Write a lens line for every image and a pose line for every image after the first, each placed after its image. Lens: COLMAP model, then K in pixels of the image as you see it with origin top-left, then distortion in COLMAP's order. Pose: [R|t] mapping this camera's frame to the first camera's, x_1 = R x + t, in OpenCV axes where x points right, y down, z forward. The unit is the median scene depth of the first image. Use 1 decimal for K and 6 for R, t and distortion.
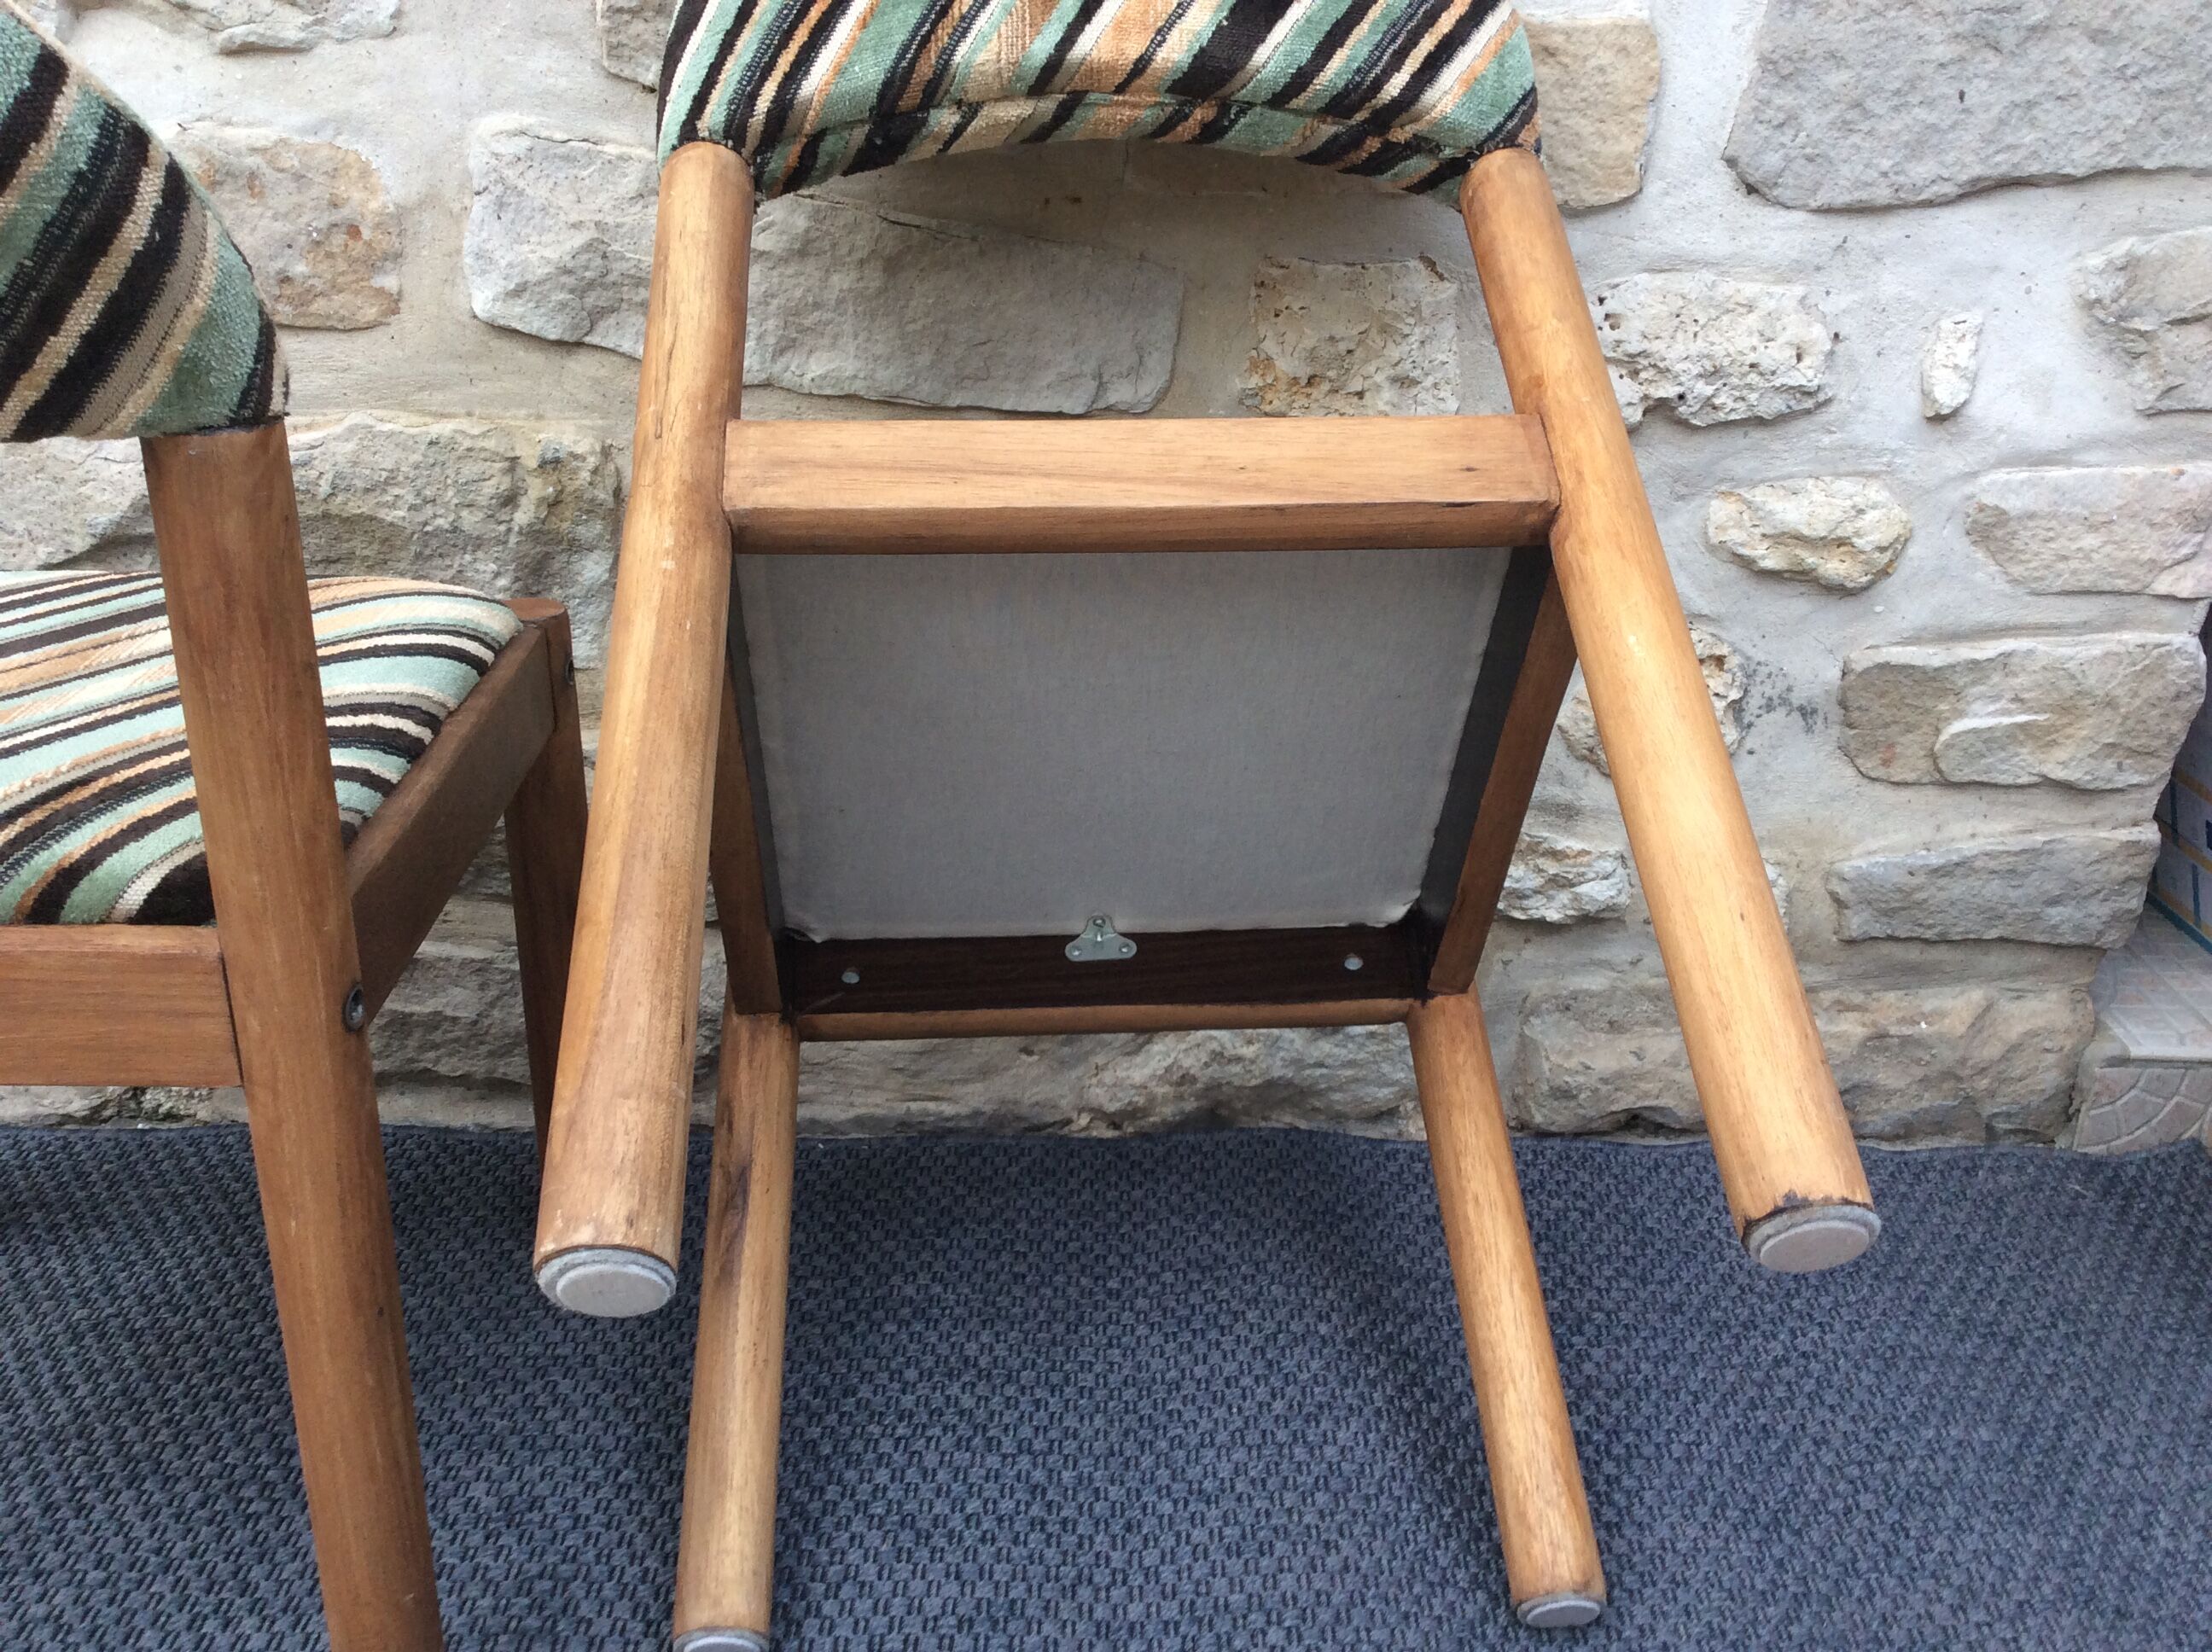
lens RADIAL K [[1997.7, 0, 1122.4], [0, 1997.7, 848.5], [0, 0, 1]] dist [0.117326, -0.243982]
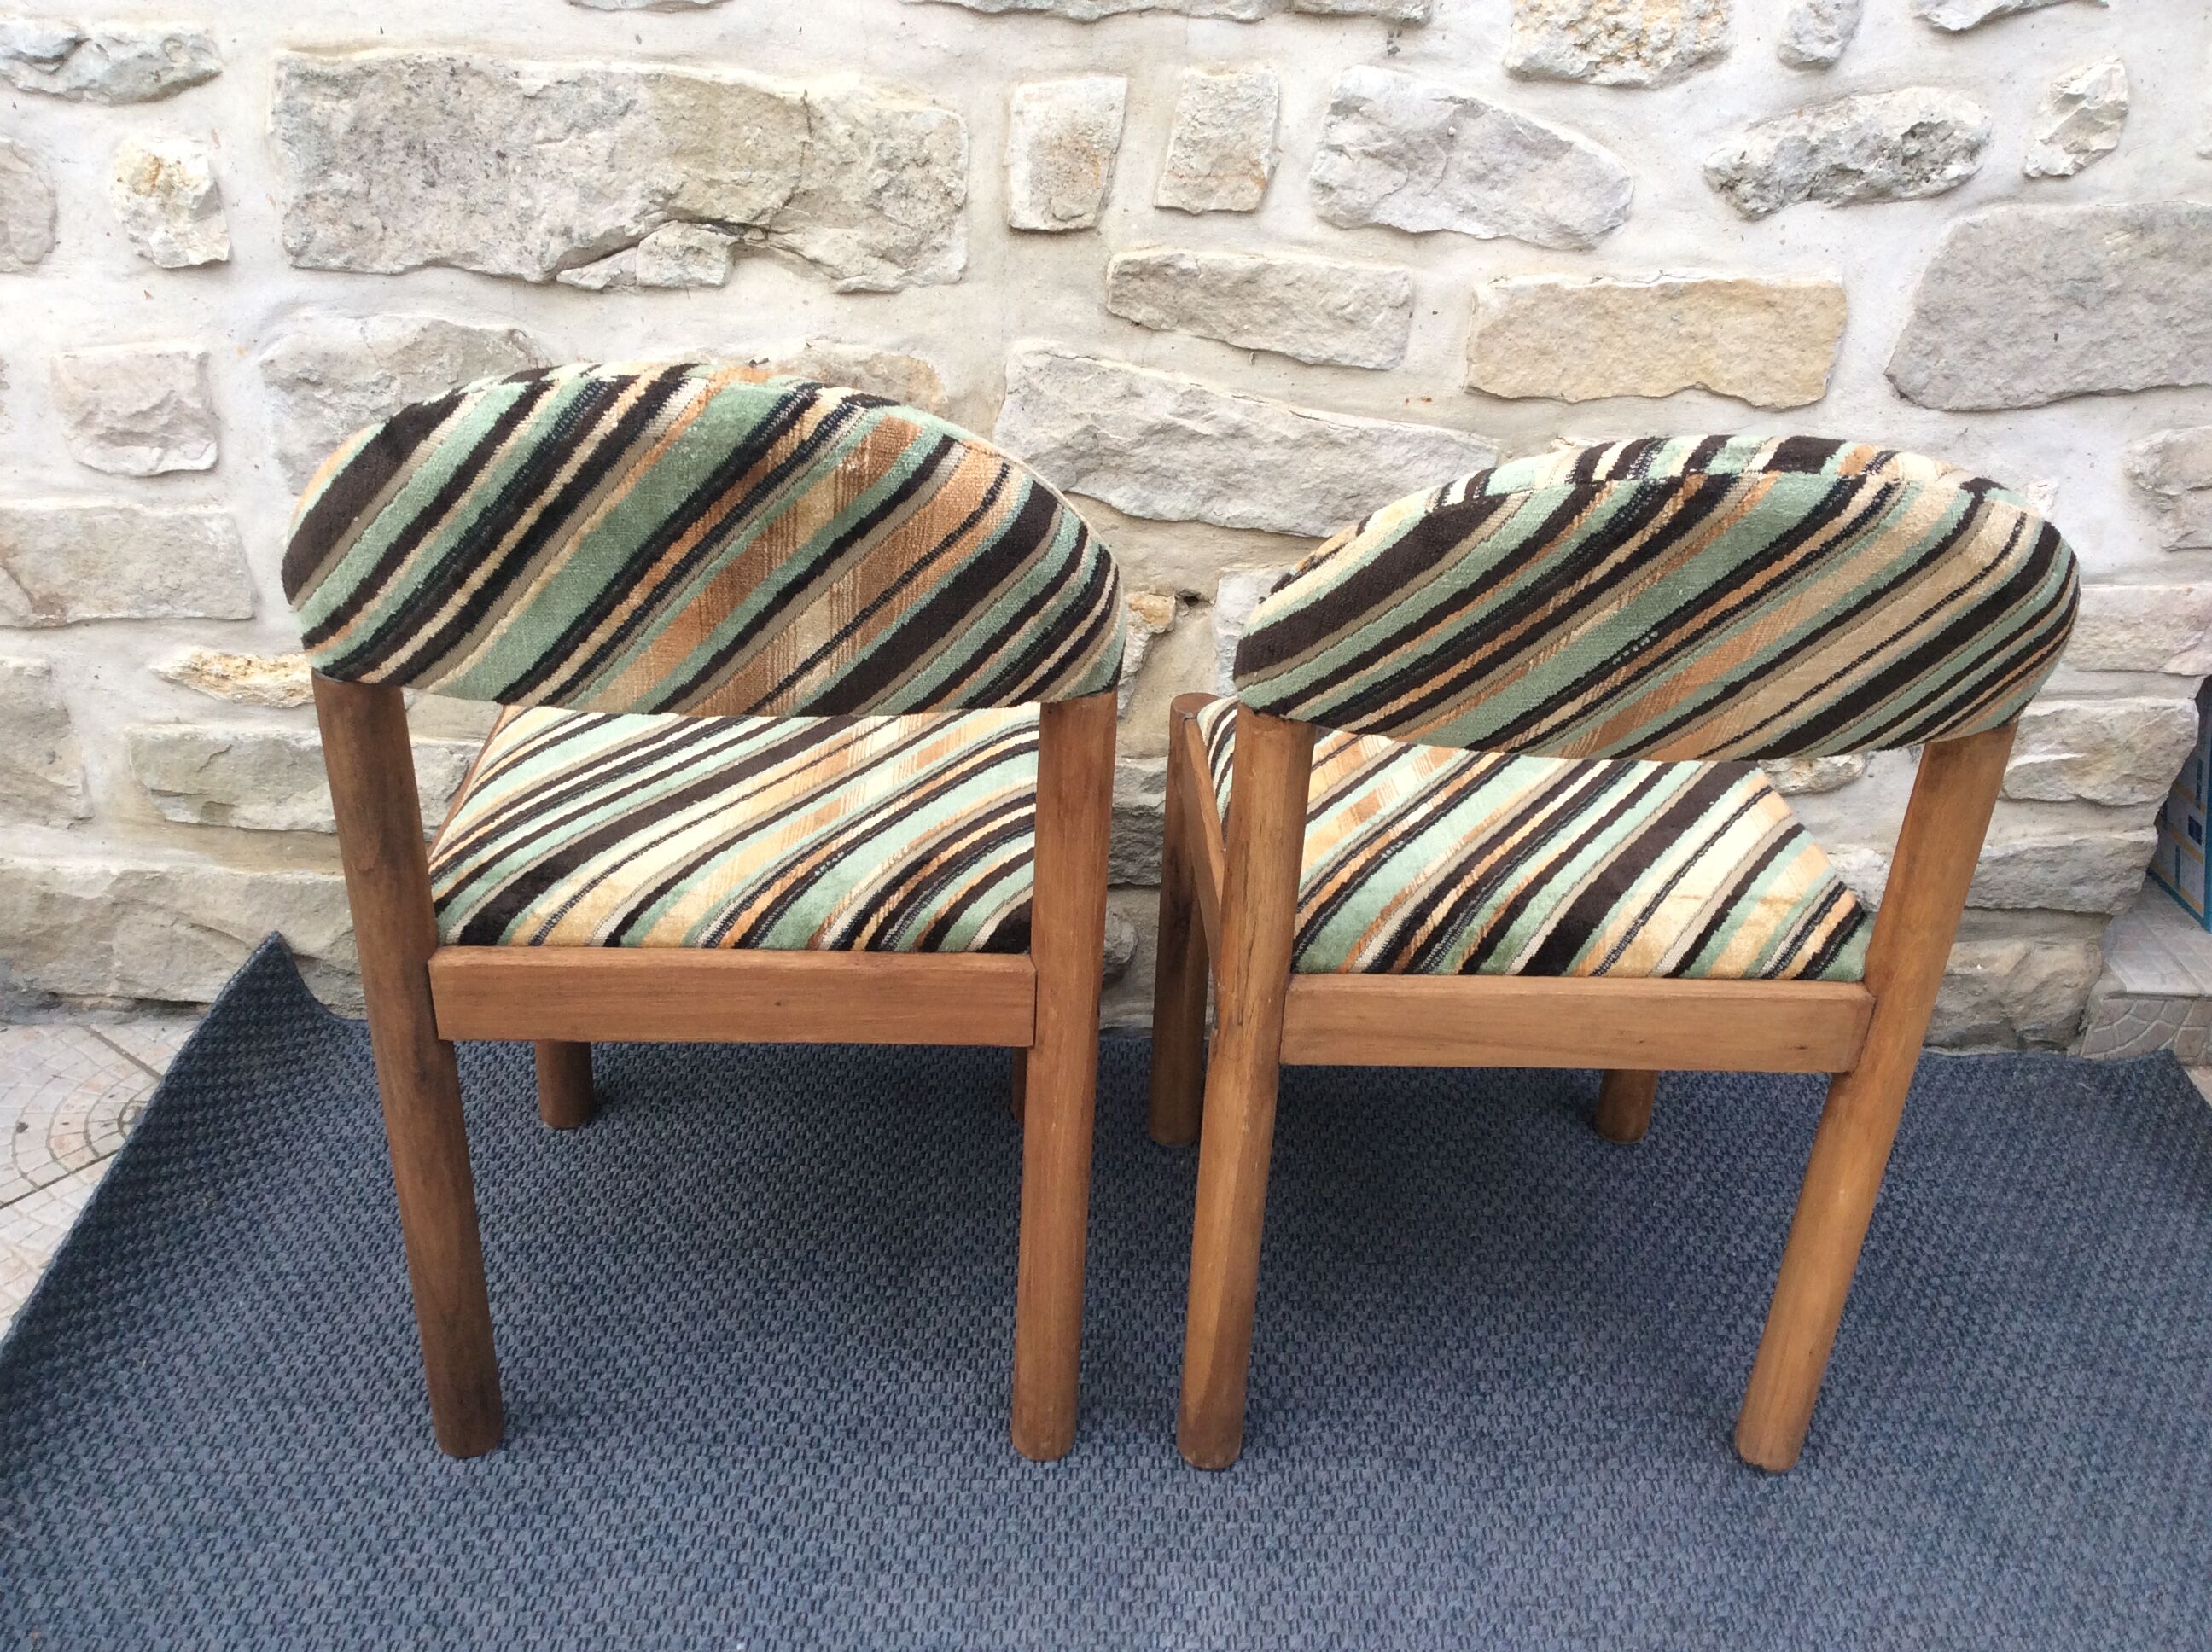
lens RADIAL K [[2015.5, 0, 1108.5], [0, 2015.5, 847.3], [0, 0, 1]] dist [0.128831, -0.262862]
pose [[0.999714, 0.011286, 0.021106, -0.254609], [-0.013129, 0.995917, 0.089318, -0.123533], [-0.020012, -0.089569, 0.995780, -0.413987]]
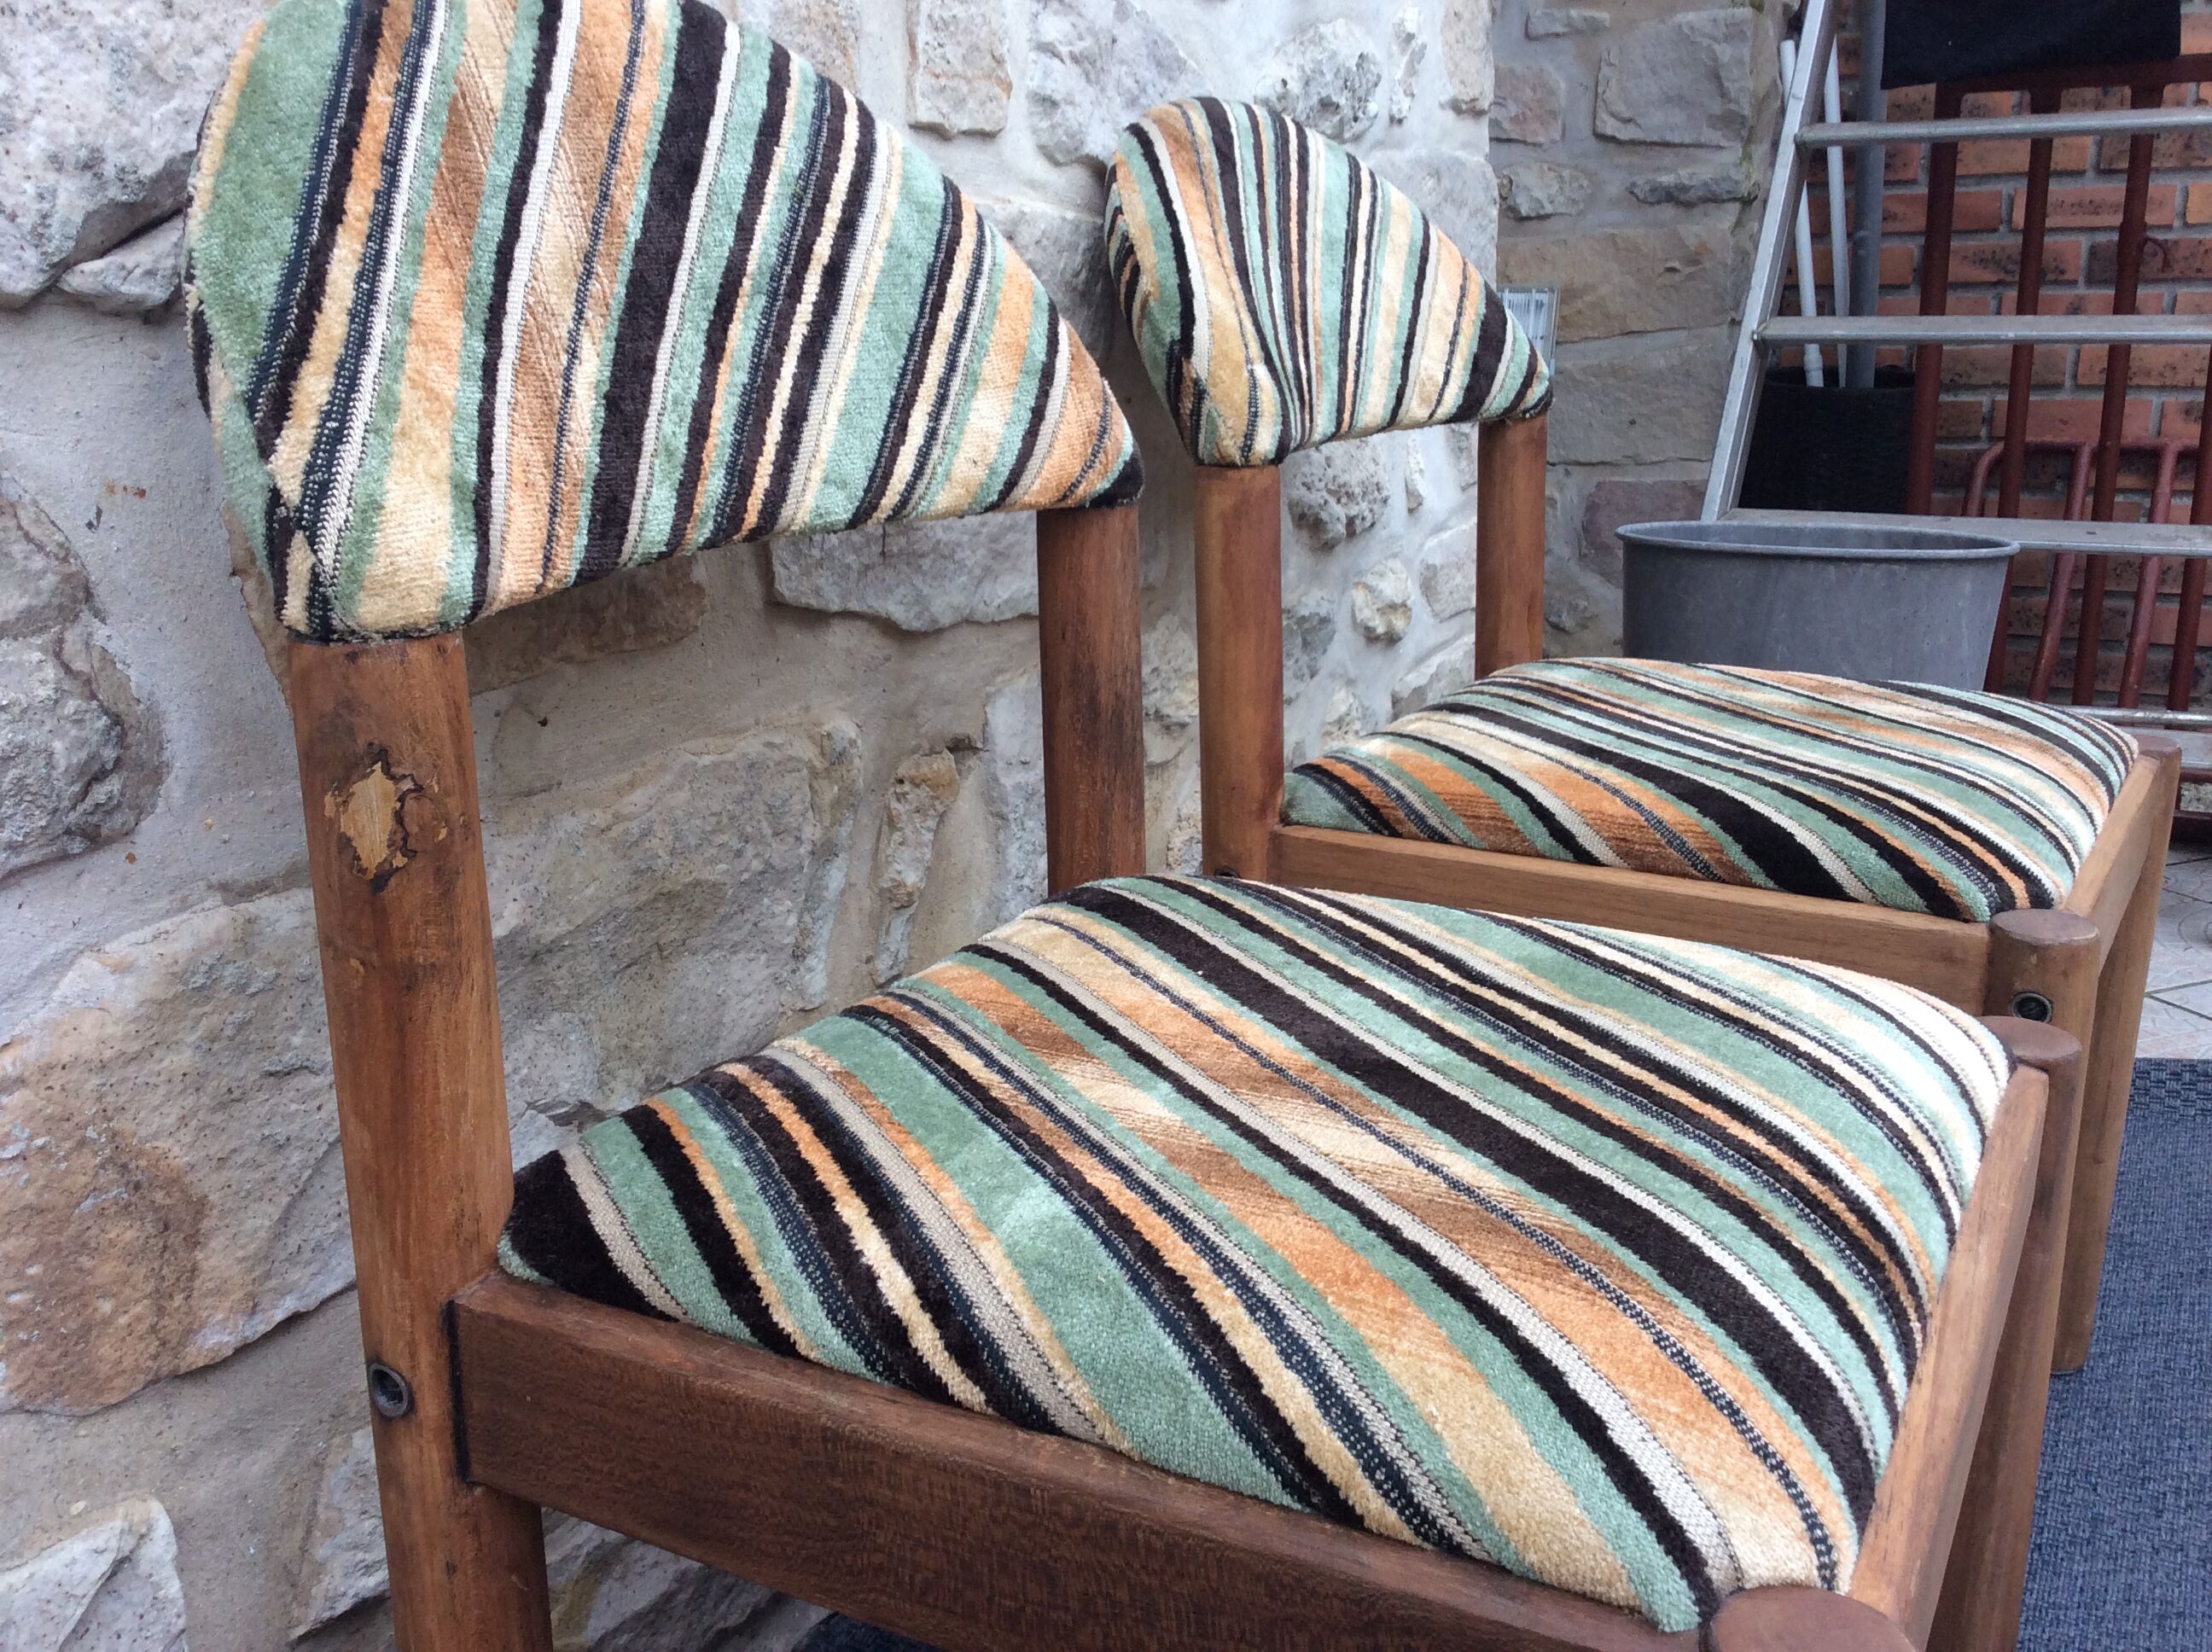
lens RADIAL K [[2001.6, 0, 1103.3], [0, 2001.6, 805.8], [0, 0, 1]] dist [0.128918, -0.247070]
pose [[0.493520, -0.243957, 0.834819, -0.899254], [0.361751, 0.930466, 0.058052, -0.175791], [-0.790933, 0.273347, 0.547455, 0.452852]]
